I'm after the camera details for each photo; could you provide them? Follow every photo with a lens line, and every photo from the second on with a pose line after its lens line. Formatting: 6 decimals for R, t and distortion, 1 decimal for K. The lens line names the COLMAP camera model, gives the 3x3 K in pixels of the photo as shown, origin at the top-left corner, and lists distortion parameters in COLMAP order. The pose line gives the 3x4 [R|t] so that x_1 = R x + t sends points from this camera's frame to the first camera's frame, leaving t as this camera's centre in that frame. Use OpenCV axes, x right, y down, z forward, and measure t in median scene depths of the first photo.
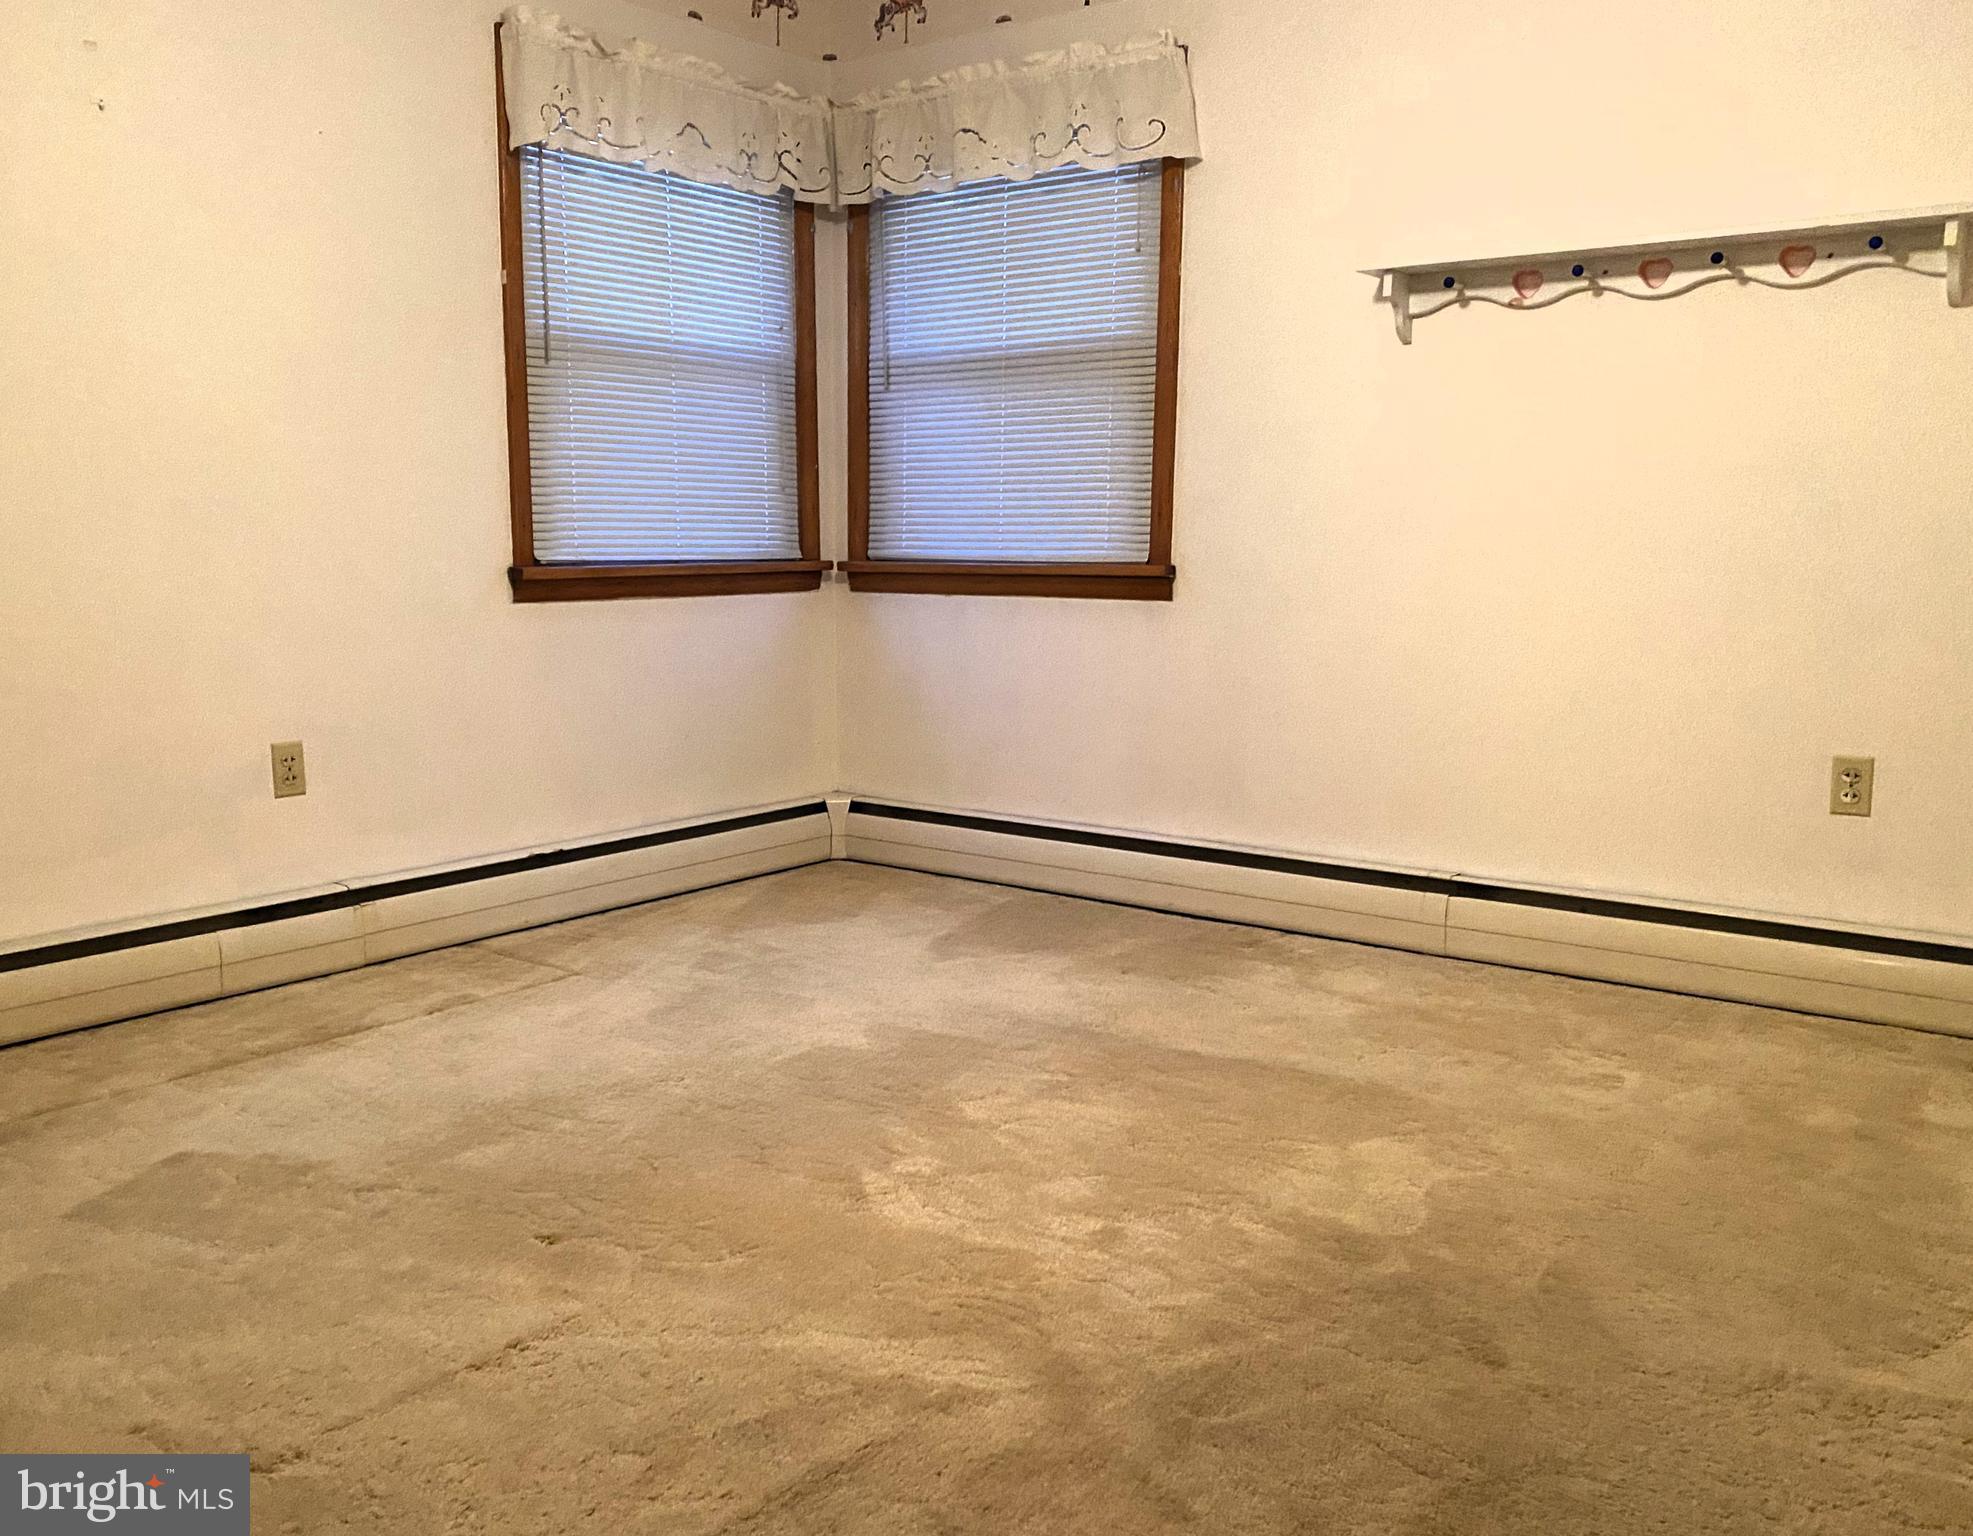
lens RADIAL K [[1652.5, 0, 991.0], [0, 1652.5, 769.3], [0, 0, 1]] dist [-0.007501, -0.004349]
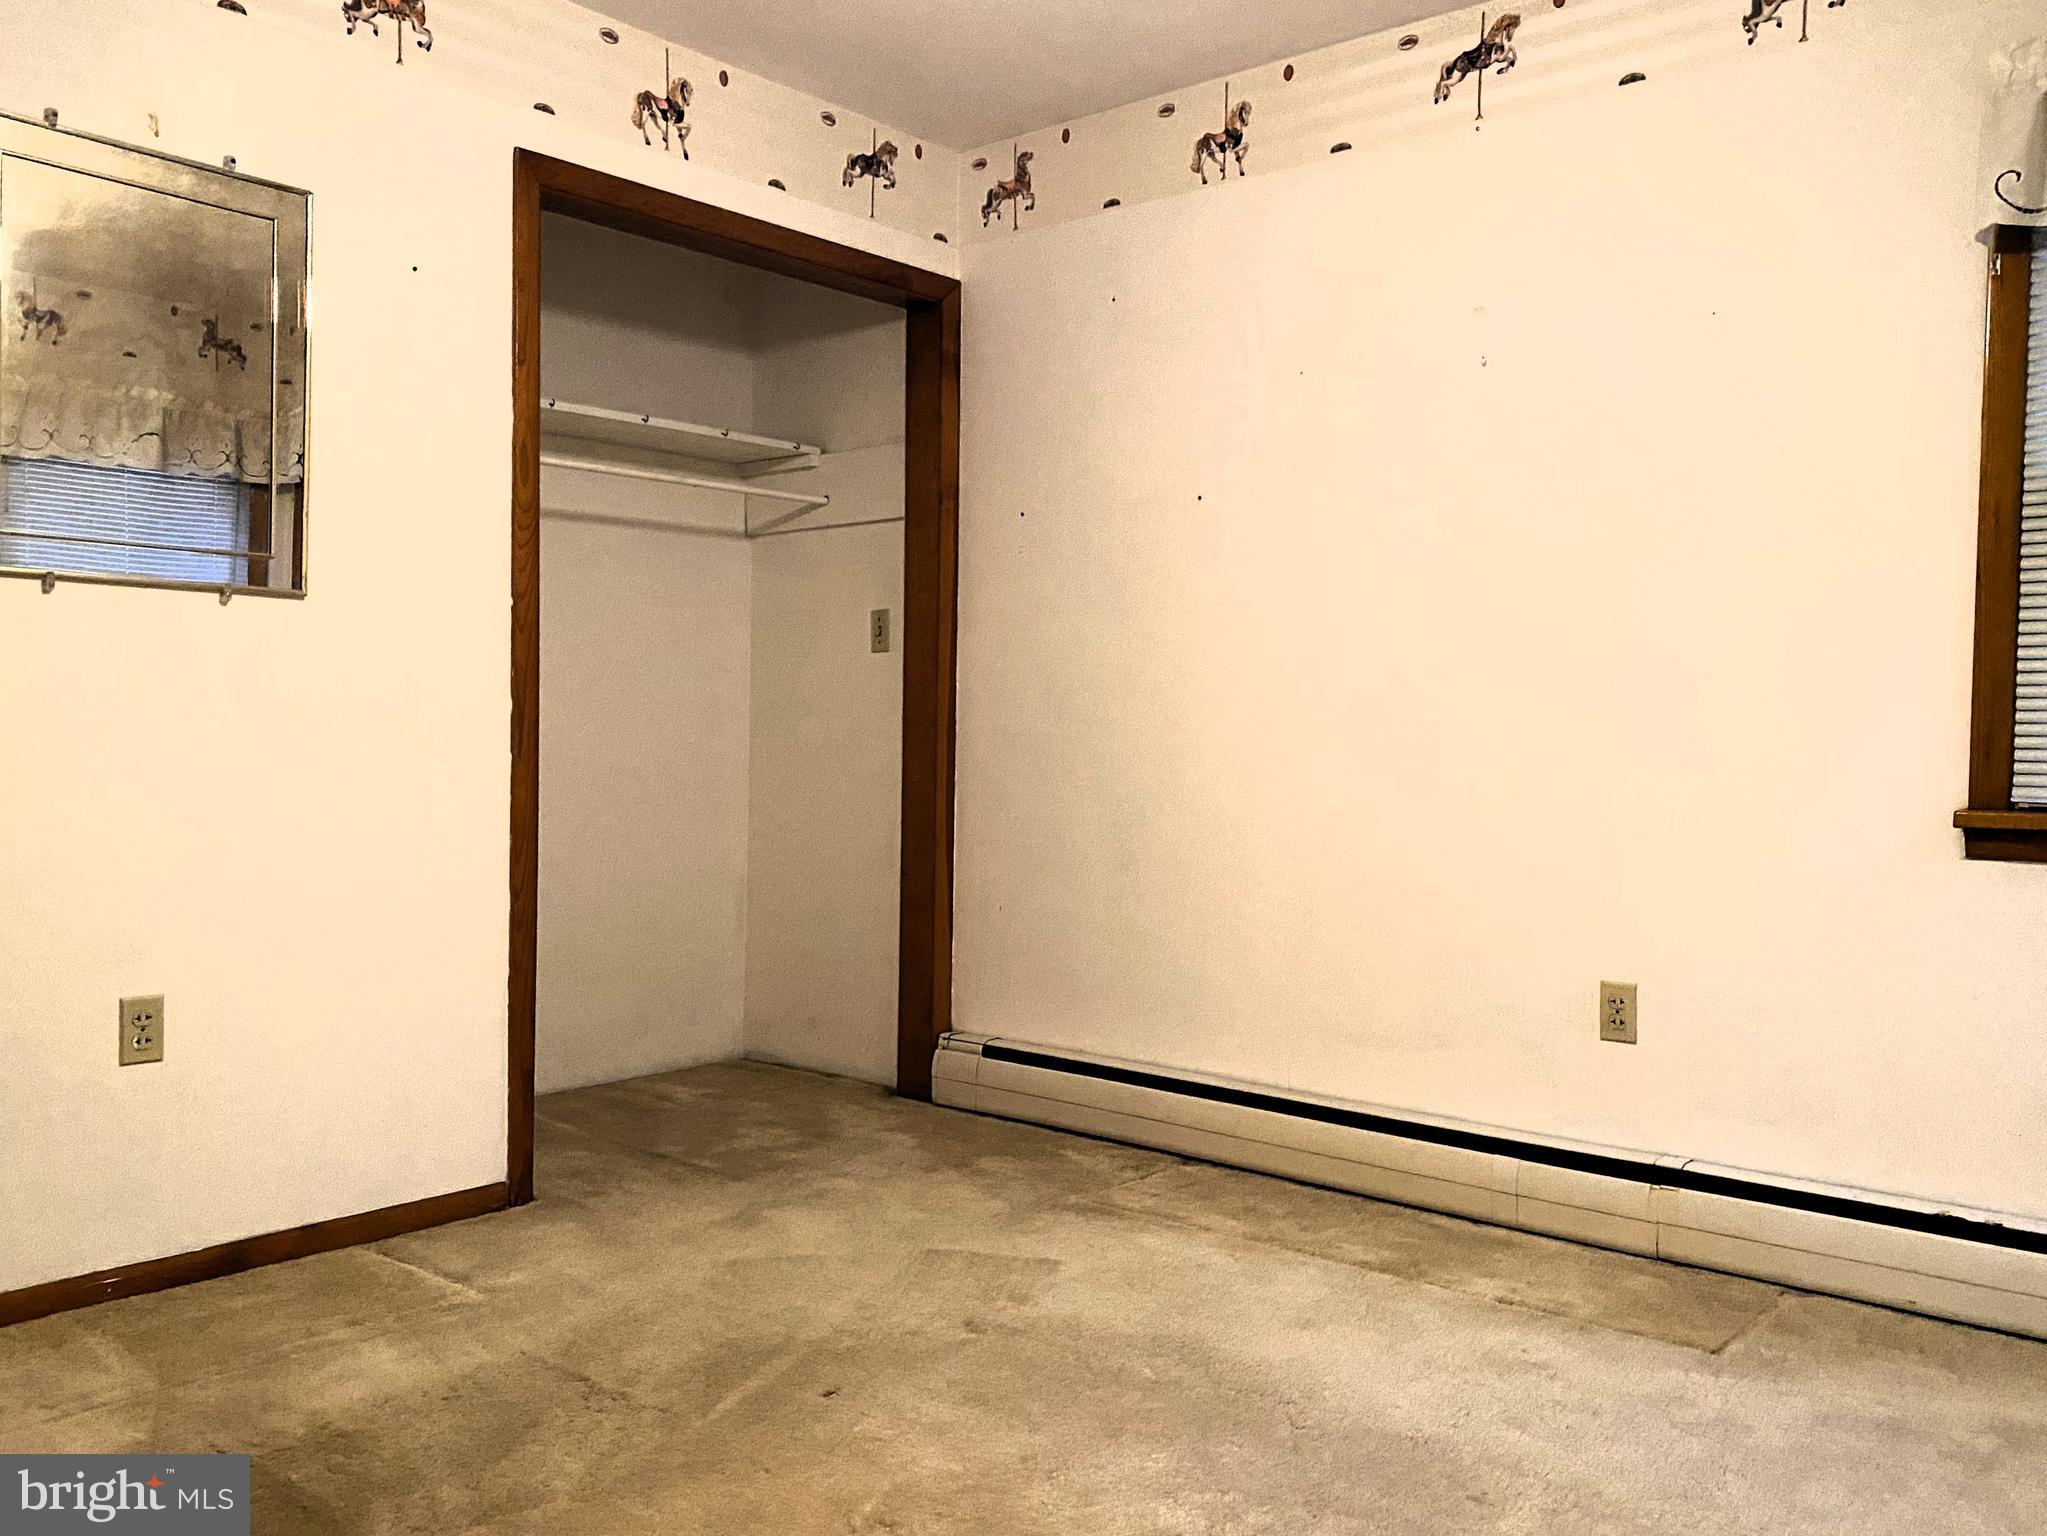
lens RADIAL K [[1616.4, 0, 1027.7], [0, 1616.4, 769.0], [0, 0, 1]] dist [0.015000, -0.019140]
pose [[-0.028170, 0.008720, -0.999565, 0.474672], [-0.163816, 0.986402, 0.013222, -0.090383], [0.986089, 0.164117, -0.026358, 0.669536]]
